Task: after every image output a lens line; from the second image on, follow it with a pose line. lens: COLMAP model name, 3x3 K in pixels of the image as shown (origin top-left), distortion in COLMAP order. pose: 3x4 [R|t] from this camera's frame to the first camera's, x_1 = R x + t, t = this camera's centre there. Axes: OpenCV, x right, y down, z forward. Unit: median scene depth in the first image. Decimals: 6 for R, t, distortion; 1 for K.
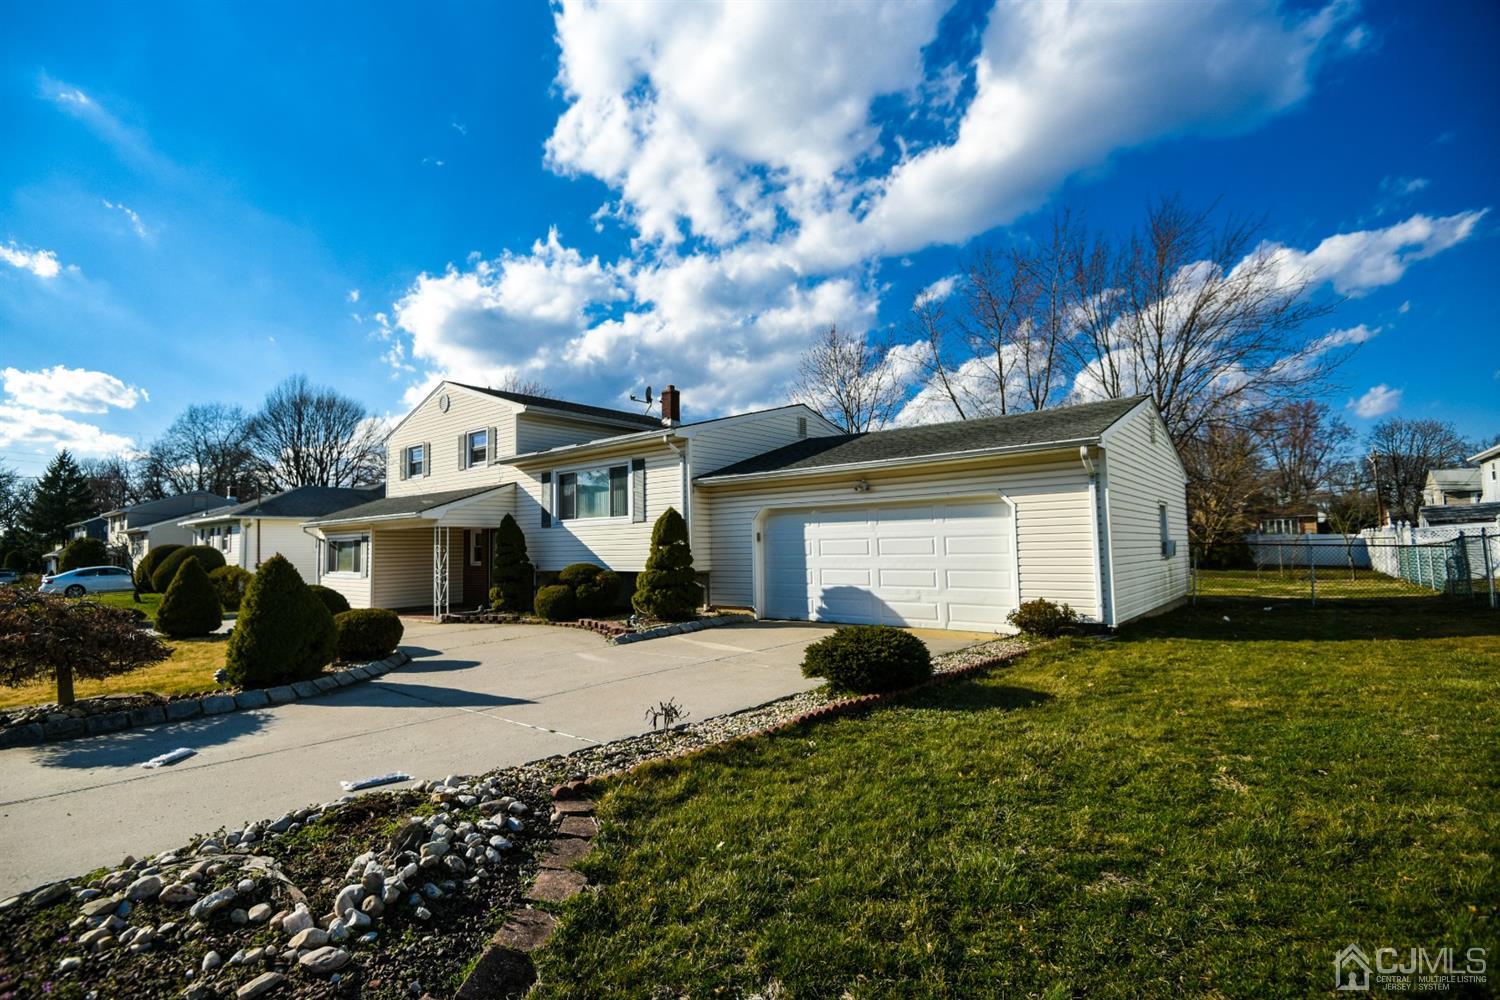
lens RADIAL K [[702.0, 0, 744.3], [0, 702.0, 498.2], [0, 0, 1]] dist [-0.016968, -0.015536]
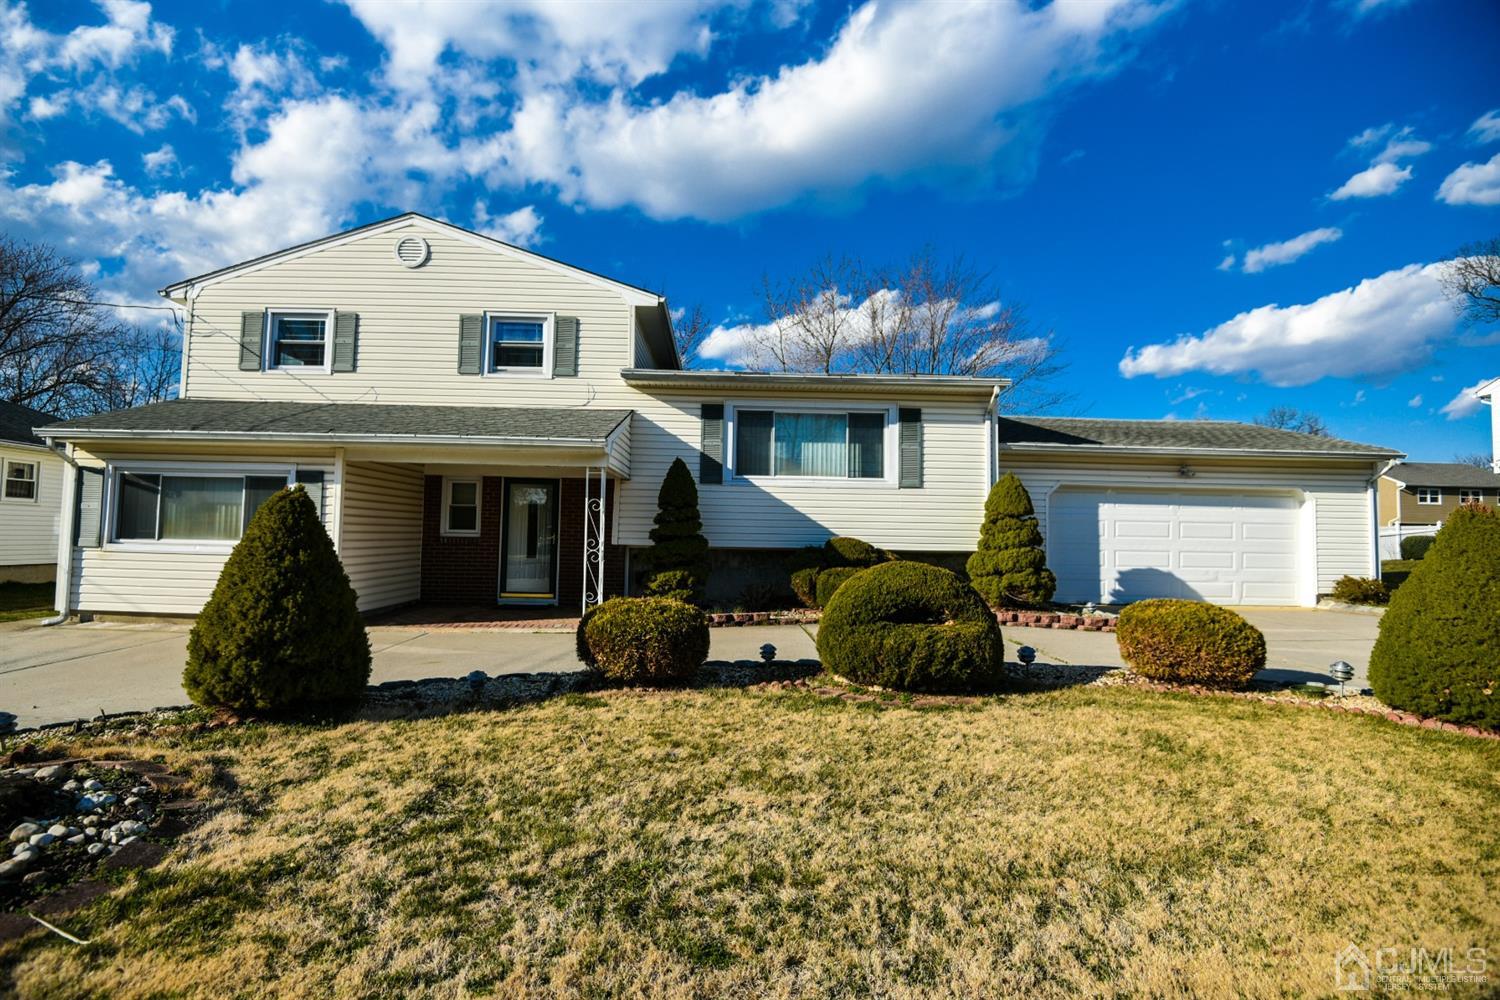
lens RADIAL K [[702.0, 0, 742.4], [0, 702.0, 496.1], [0, 0, 1]] dist [-0.016968, -0.015536]
pose [[0.749810, 0.069700, 0.657972, -0.784848], [-0.079065, 0.996749, -0.015487, 0.068328], [-0.656913, -0.040410, 0.752883, 0.513182]]
